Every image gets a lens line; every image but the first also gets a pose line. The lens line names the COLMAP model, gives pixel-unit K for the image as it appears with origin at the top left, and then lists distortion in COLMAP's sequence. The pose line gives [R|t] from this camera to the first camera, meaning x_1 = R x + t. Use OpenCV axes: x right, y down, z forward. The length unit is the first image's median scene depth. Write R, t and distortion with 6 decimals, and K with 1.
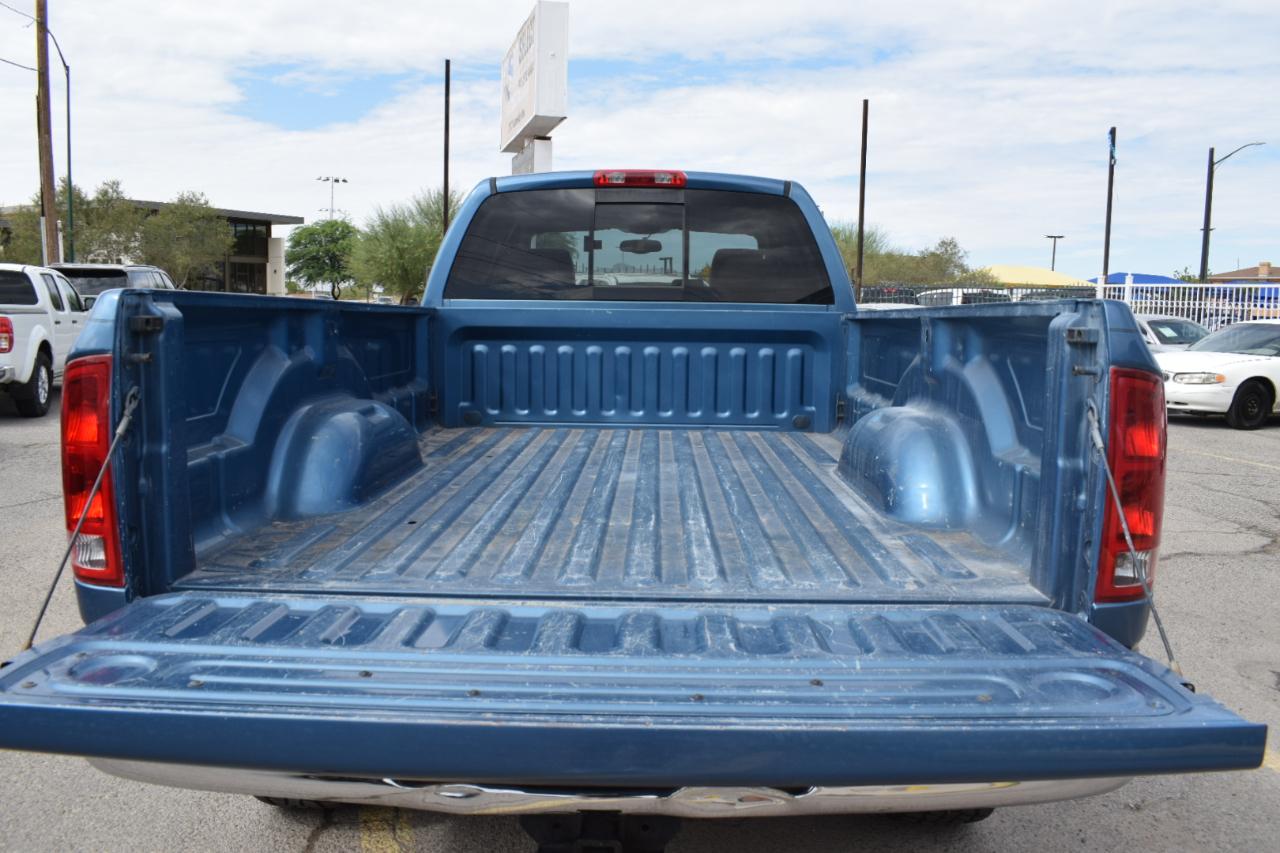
lens RADIAL K [[1000.5, 0, 644.0], [0, 1000.5, 424.8], [0, 0, 1]] dist [-0.095066, 0.012587]
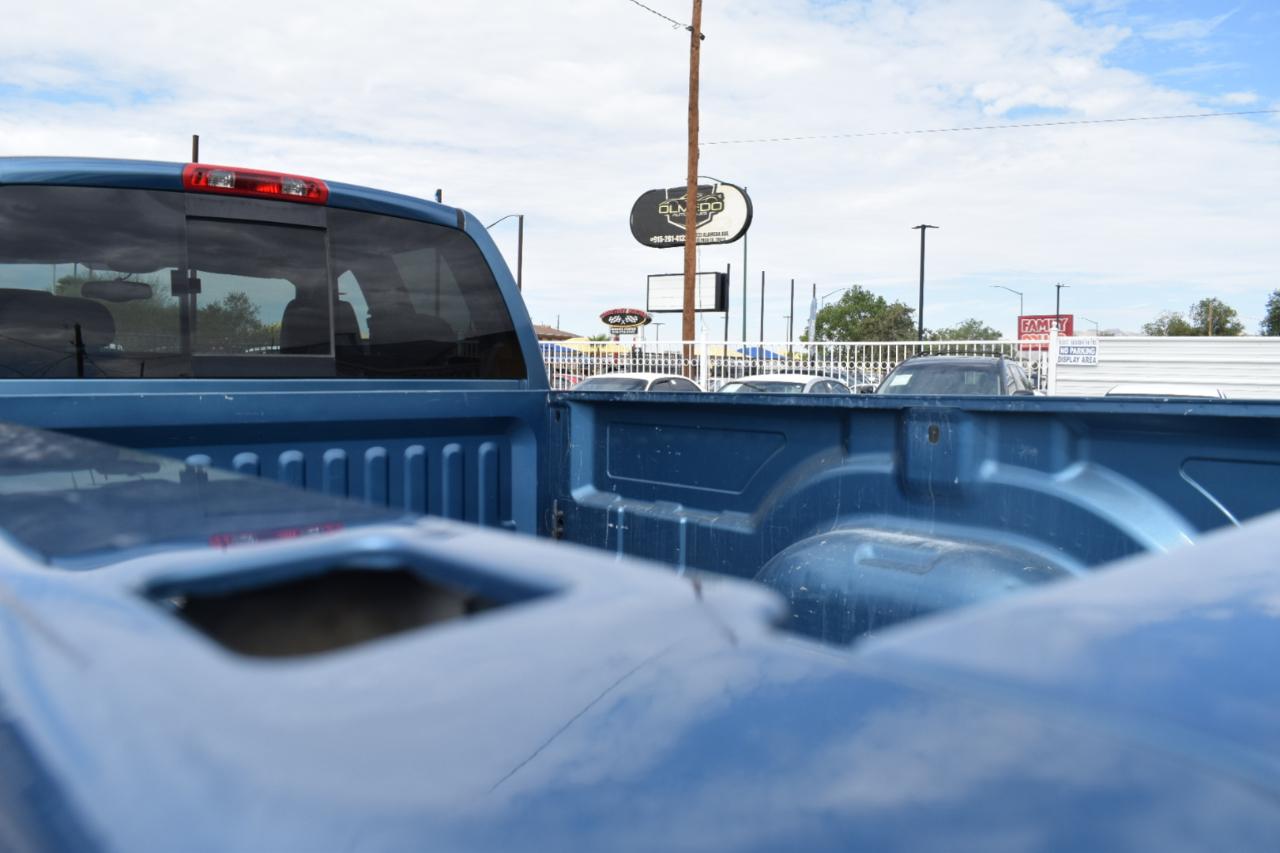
lens RADIAL K [[1000.5, 0, 644.0], [0, 1000.5, 424.8], [0, 0, 1]] dist [-0.095066, 0.012587]
pose [[0.757779, -0.040942, 0.651226, -0.059244], [0.077216, 0.996644, -0.027191, -0.015542], [-0.647927, 0.070890, 0.758397, 0.099123]]
